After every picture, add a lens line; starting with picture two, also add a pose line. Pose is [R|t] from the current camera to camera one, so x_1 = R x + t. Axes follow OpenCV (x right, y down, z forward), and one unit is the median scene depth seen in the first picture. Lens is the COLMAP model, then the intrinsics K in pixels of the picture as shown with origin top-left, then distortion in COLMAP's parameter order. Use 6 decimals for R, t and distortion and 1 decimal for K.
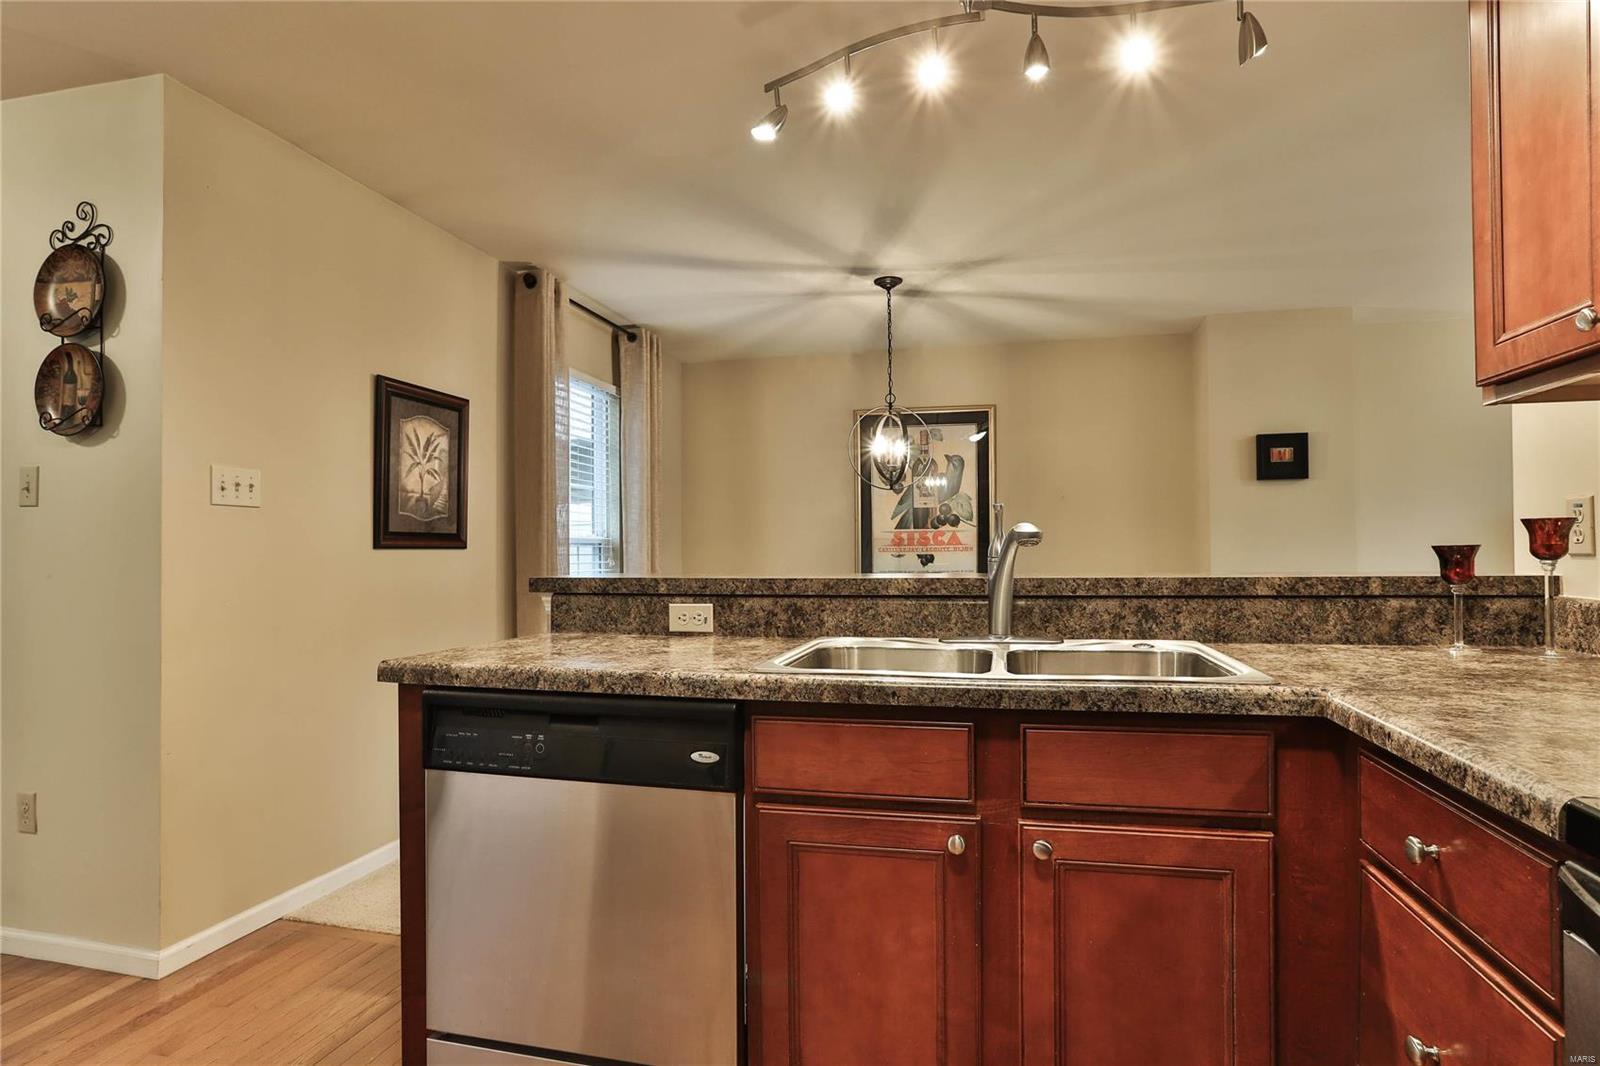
lens RADIAL K [[814.3, 0, 800.0], [0, 814.3, 533.0], [0, 0, 1]] dist [-0.066842, 0.030895]
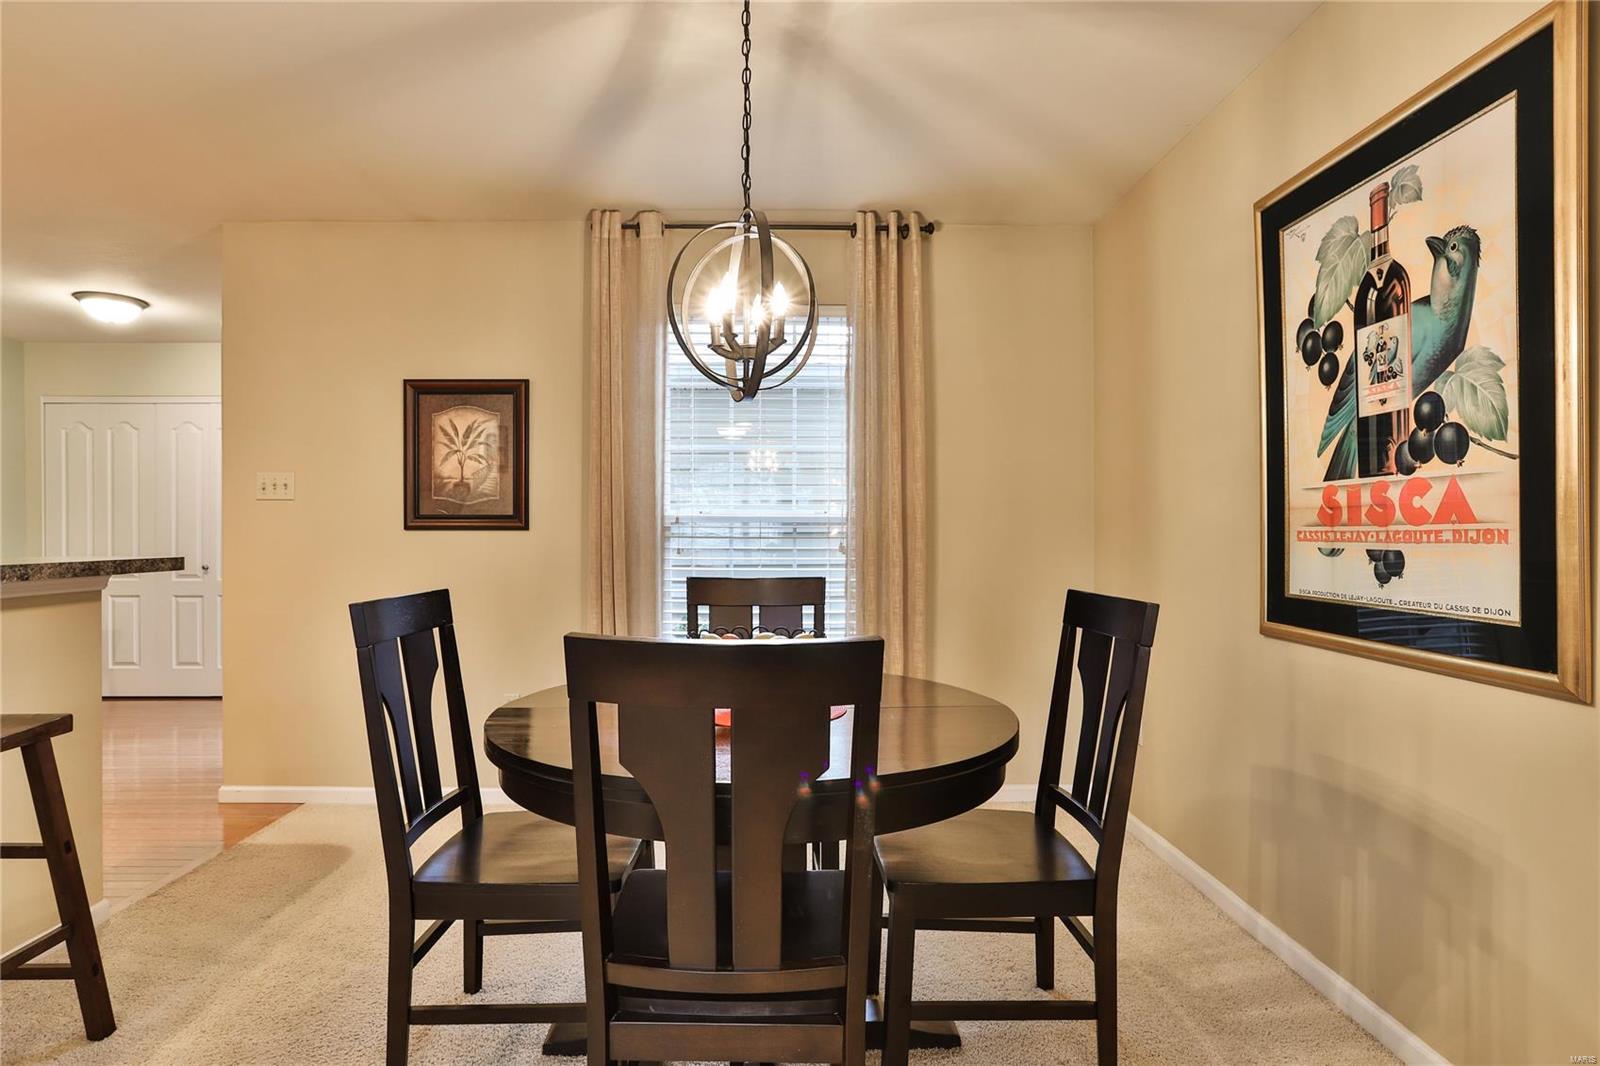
lens RADIAL K [[814.3, 0, 800.0], [0, 814.3, 533.0], [0, 0, 1]] dist [-0.066842, 0.030895]
pose [[0.273962, 0.007419, -0.961712, 0.566110], [0.017644, 0.999763, 0.012738, 0.014541], [0.961579, -0.020458, 0.273766, 0.936087]]
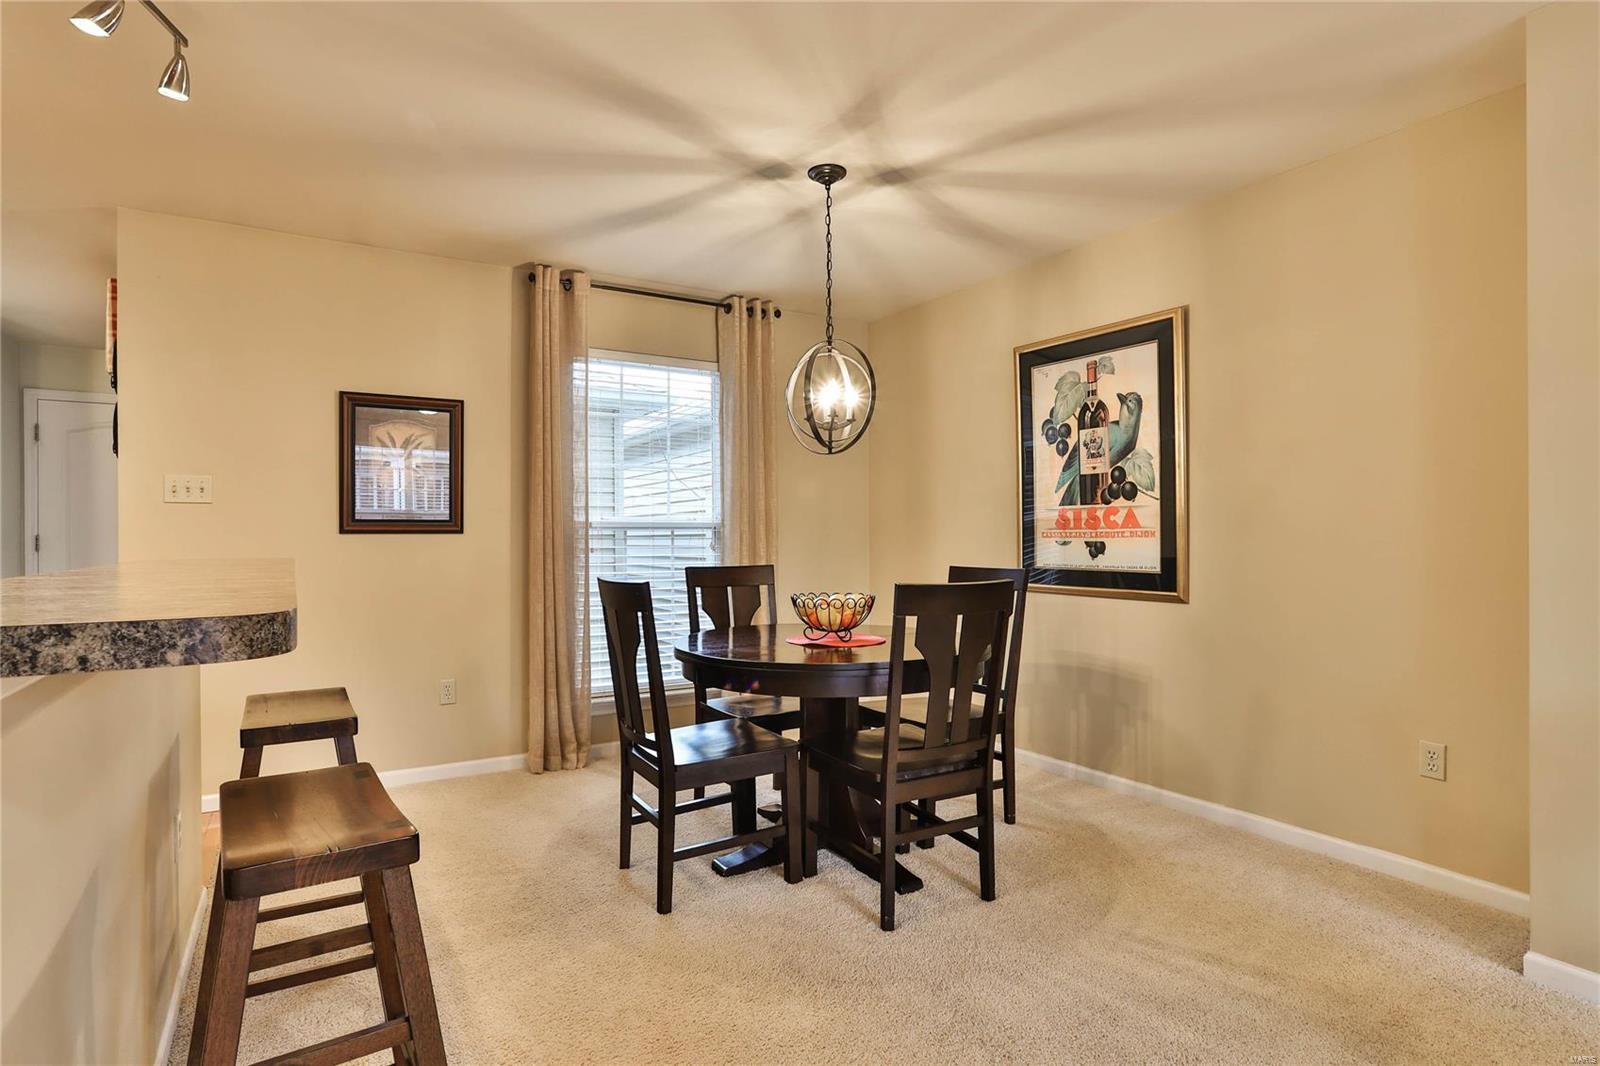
lens RADIAL K [[814.3, 0, 800.0], [0, 814.3, 533.0], [0, 0, 1]] dist [-0.066842, 0.030895]
pose [[0.721249, 0.001741, -0.692674, 0.624932], [0.013827, 0.999761, 0.016911, 0.005637], [0.692538, -0.021775, 0.721053, 0.460806]]
